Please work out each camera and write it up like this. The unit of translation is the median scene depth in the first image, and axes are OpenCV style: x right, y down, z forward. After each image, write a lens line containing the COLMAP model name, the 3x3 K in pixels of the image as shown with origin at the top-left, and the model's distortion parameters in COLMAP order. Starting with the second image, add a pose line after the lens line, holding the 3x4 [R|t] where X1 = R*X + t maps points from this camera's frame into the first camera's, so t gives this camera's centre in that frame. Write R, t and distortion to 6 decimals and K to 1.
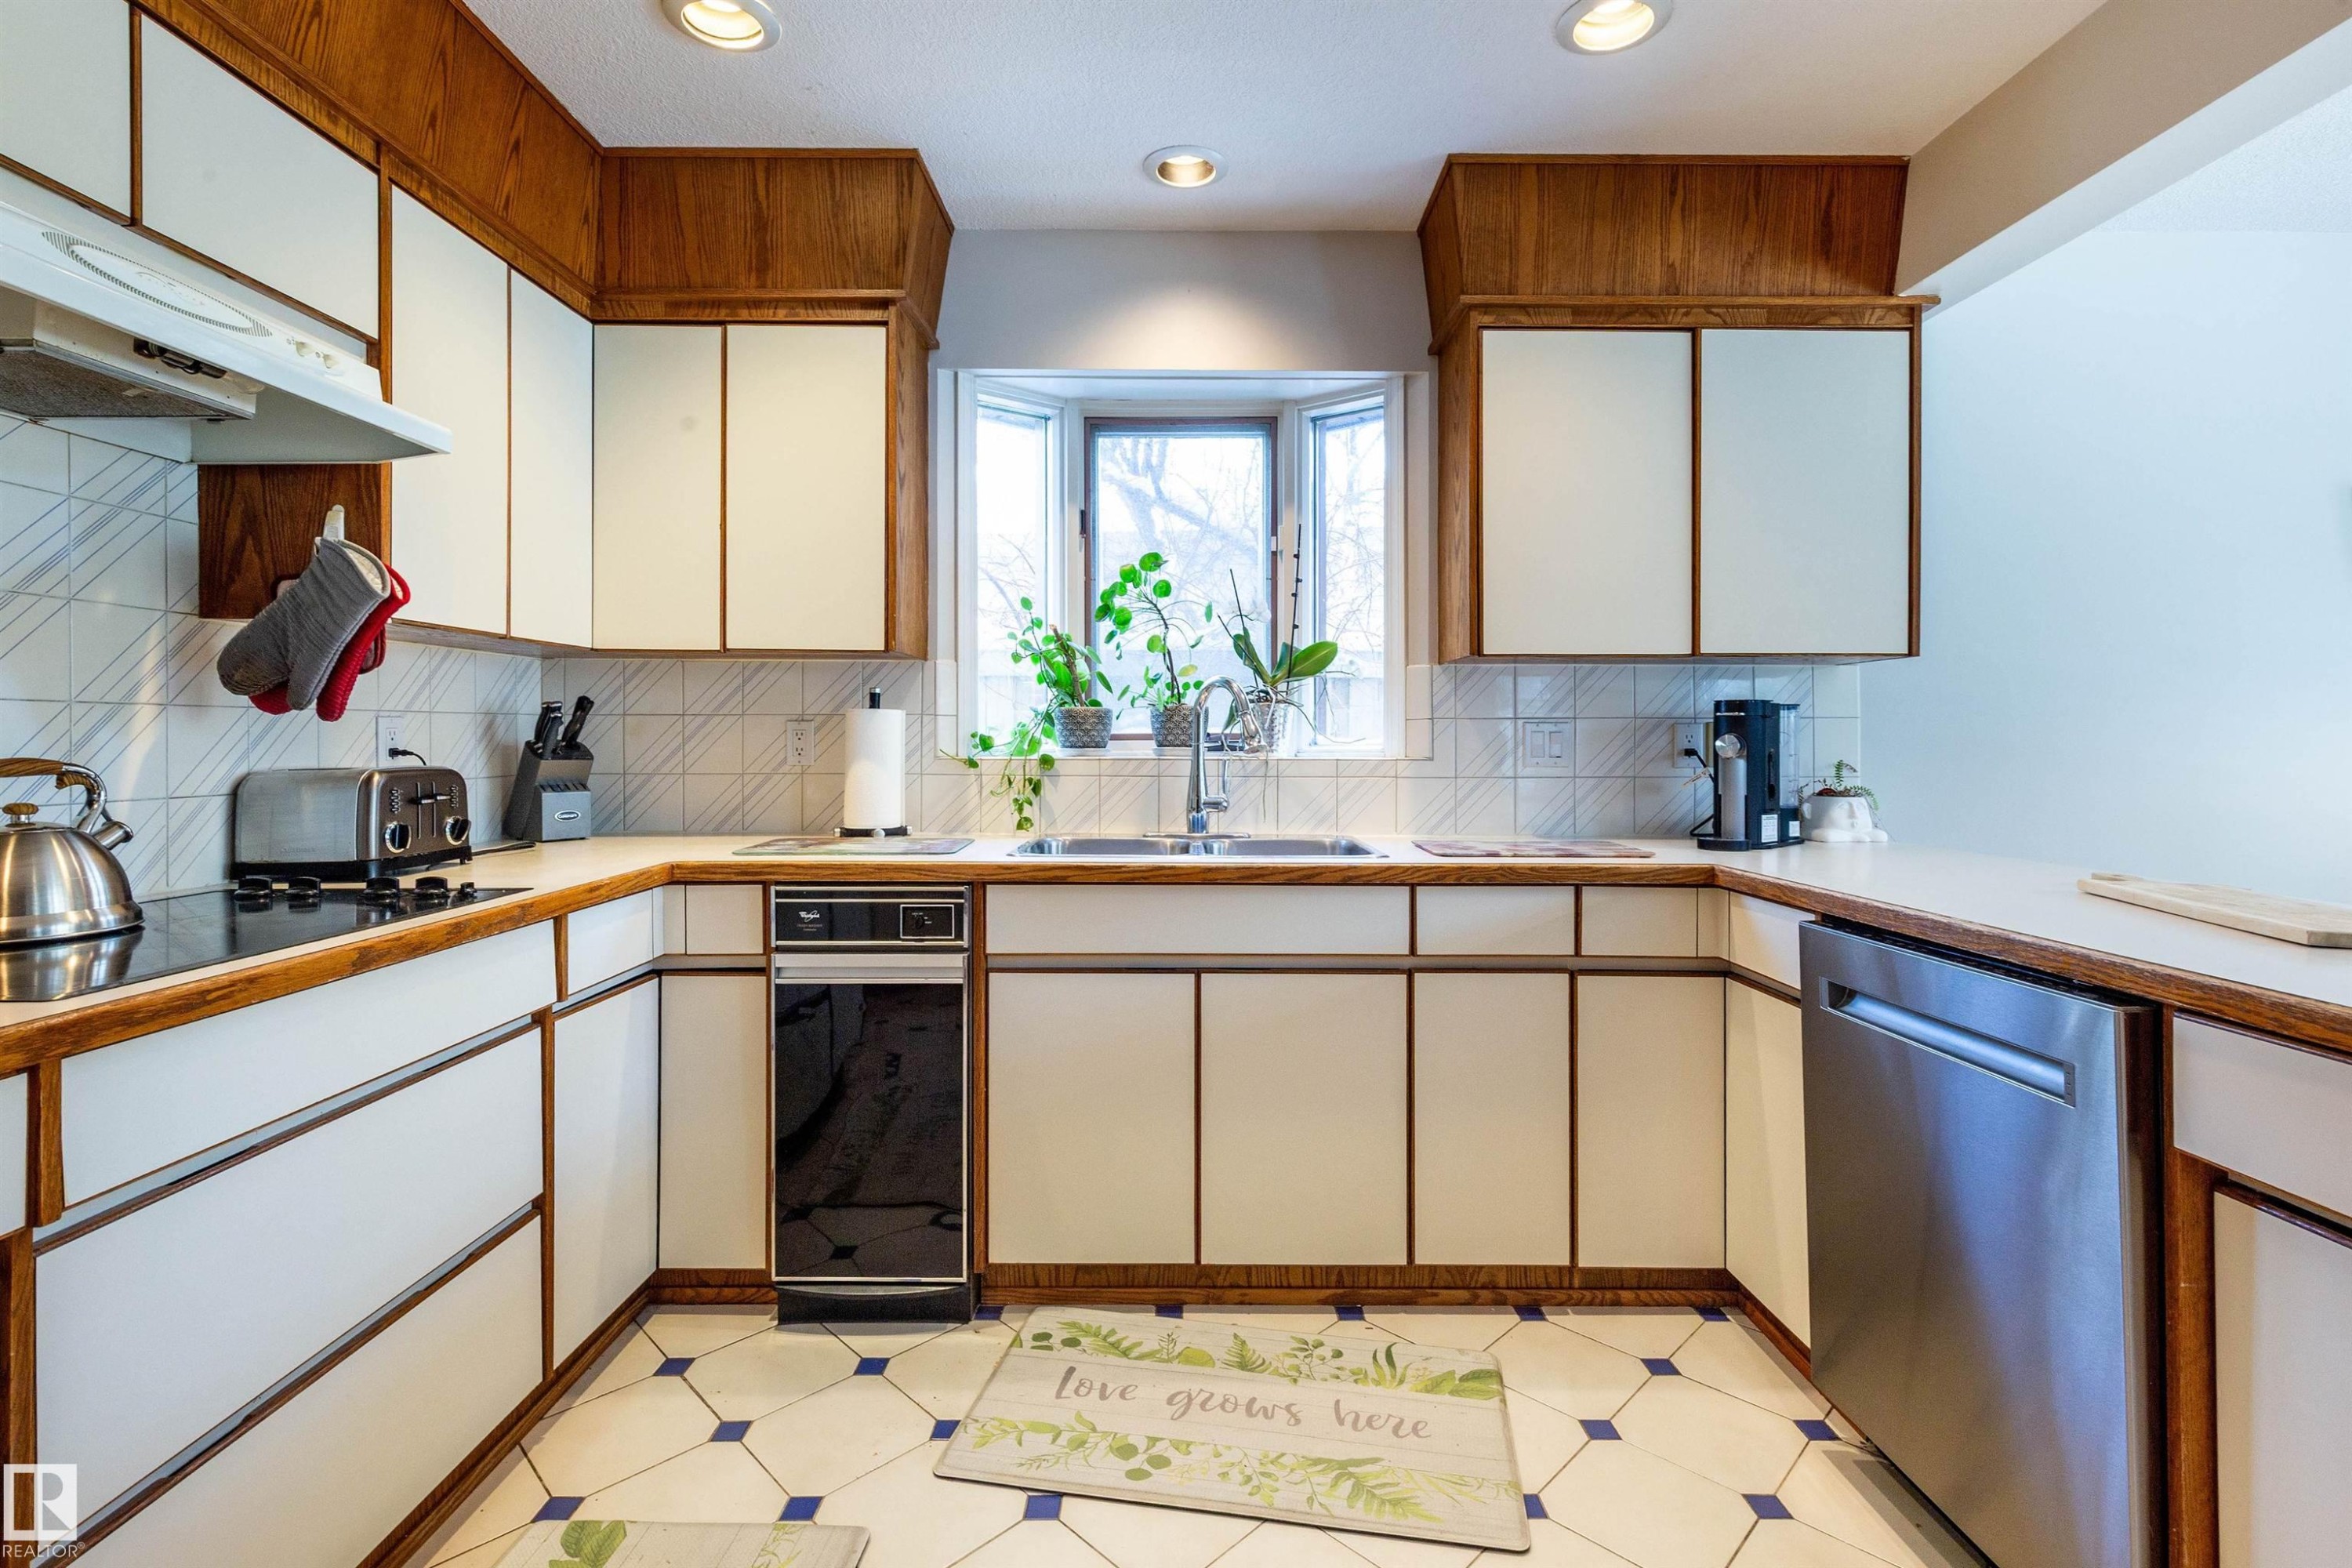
lens RADIAL K [[1071.2, 0, 1193.1], [0, 1071.2, 746.1], [0, 0, 1]] dist [0.002426, 0.000955]
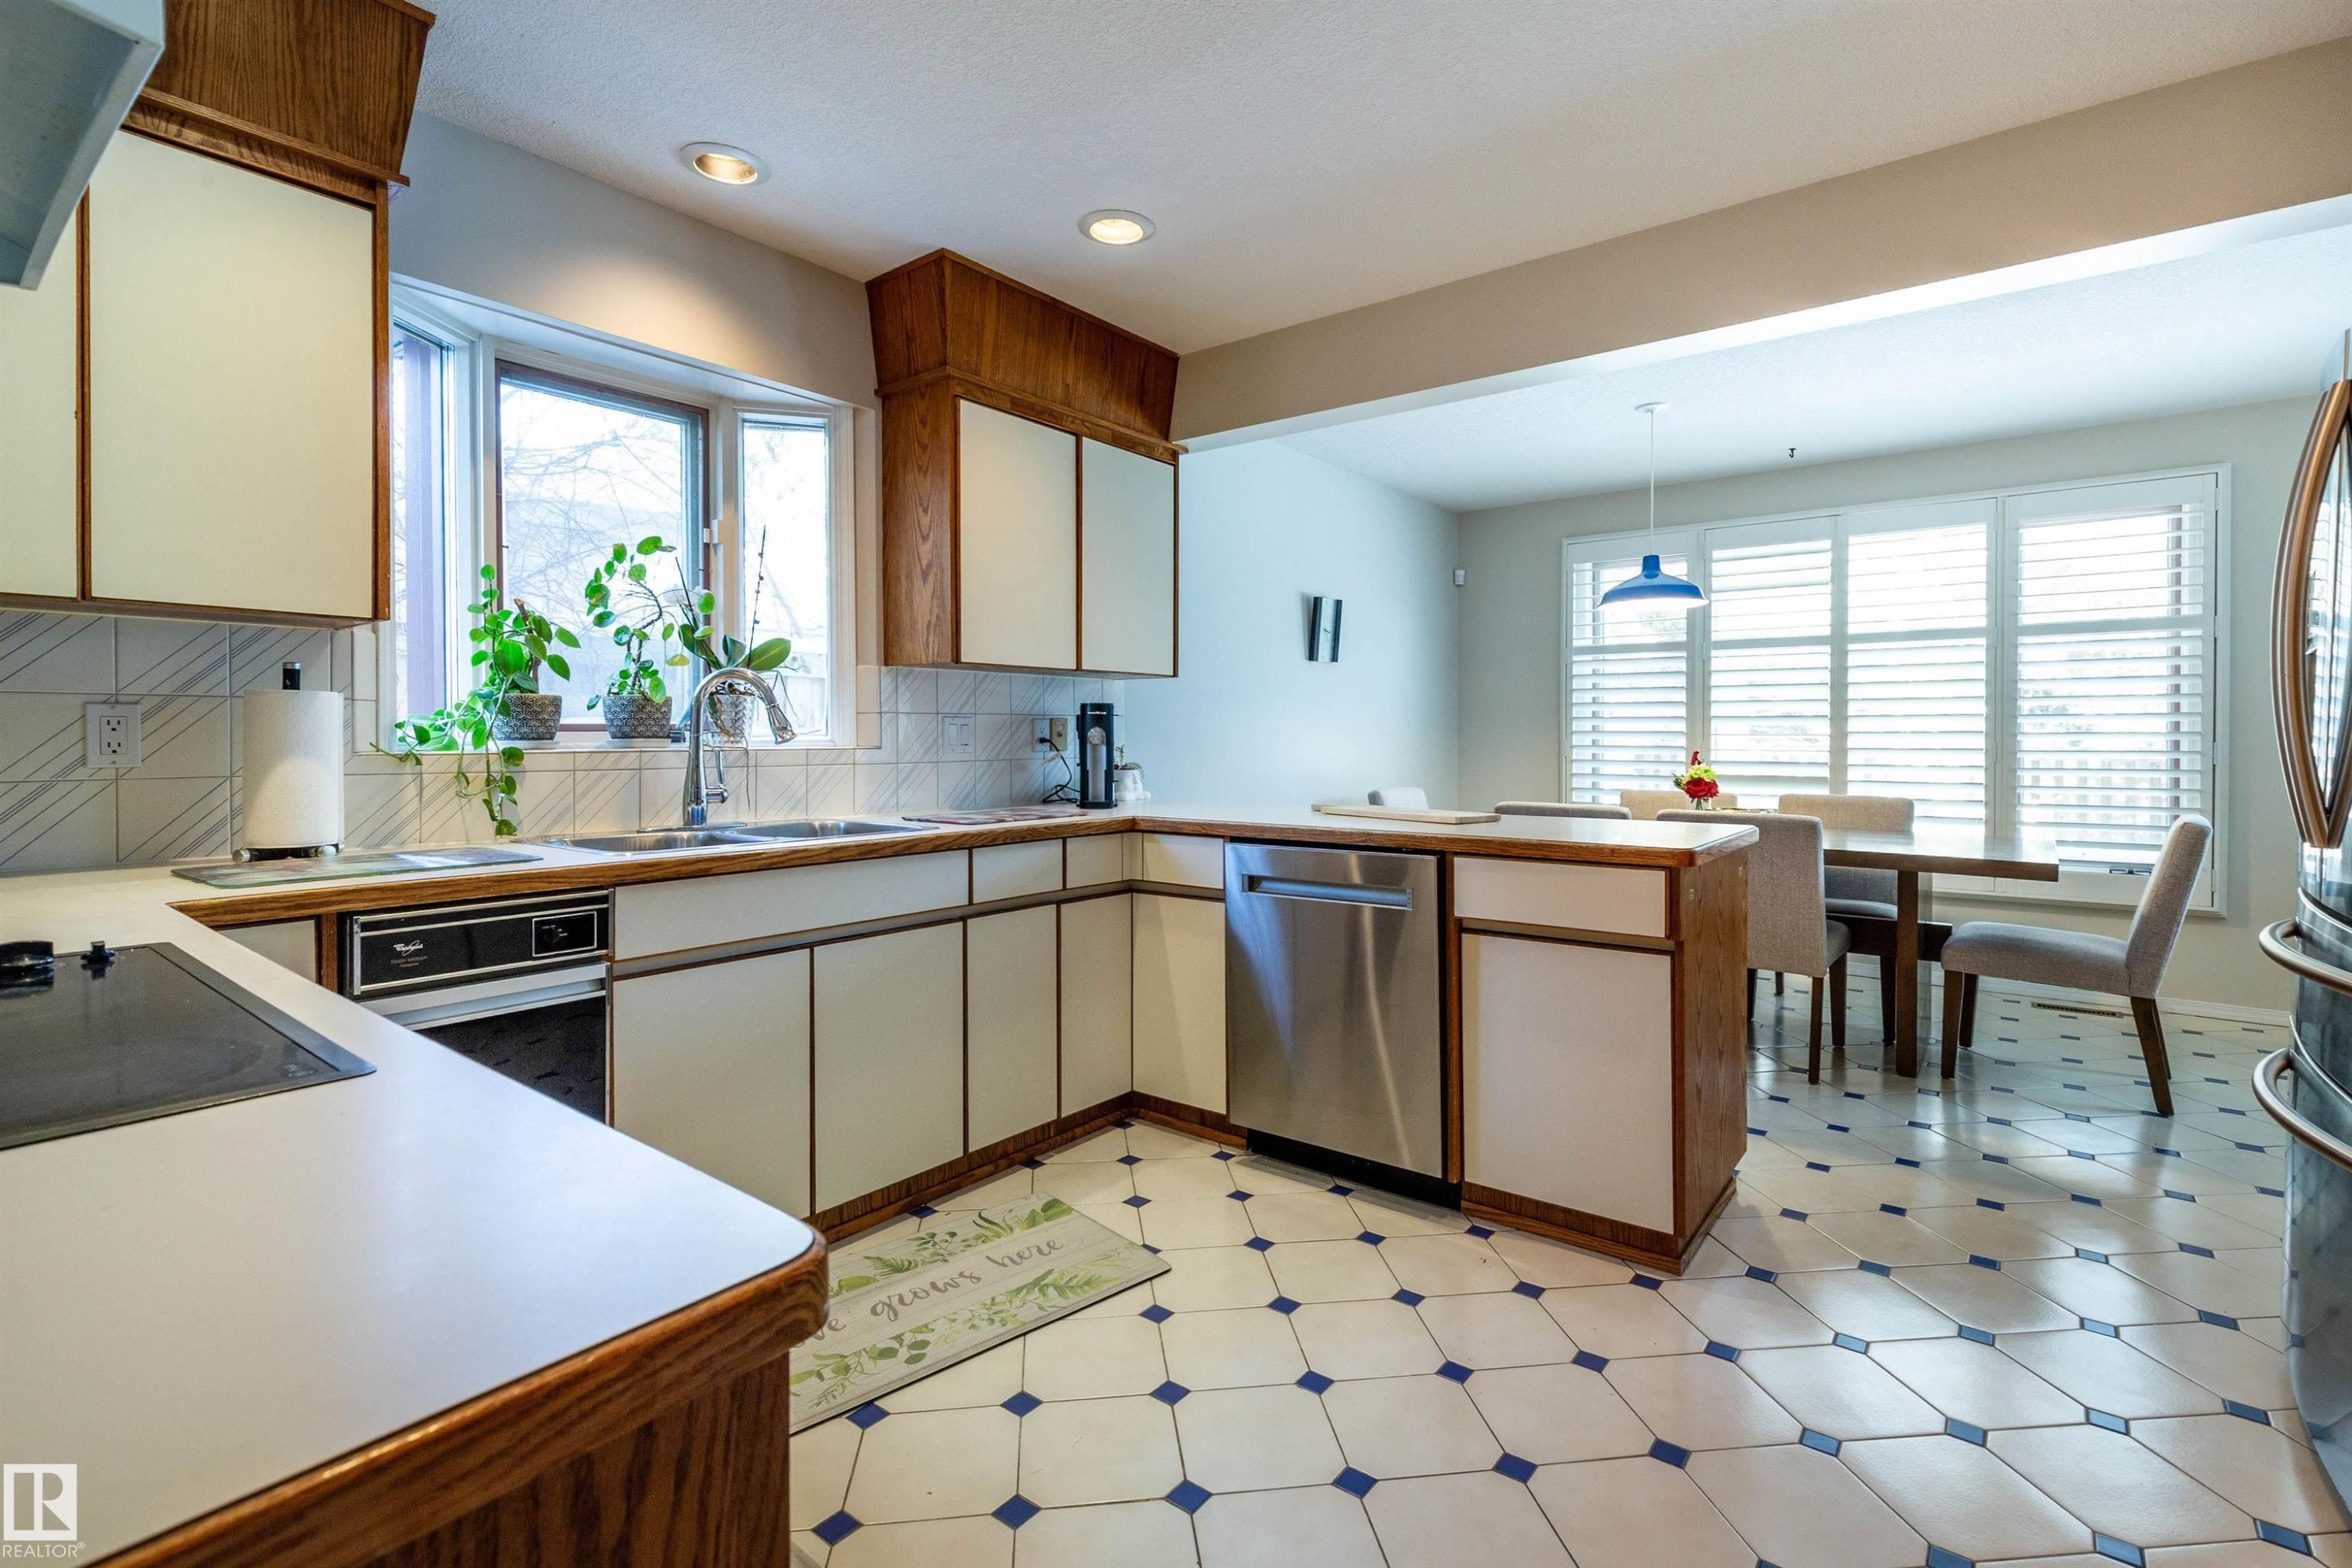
lens RADIAL K [[1071.2, 0, 1177.8], [0, 1071.2, 746.8], [0, 0, 1]] dist [0.002426, 0.000955]
pose [[0.622253, -0.011390, 0.782734, -0.543969], [0.004136, 0.999928, 0.011263, -0.000570], [-0.782806, -0.003771, 0.622255, 0.034646]]
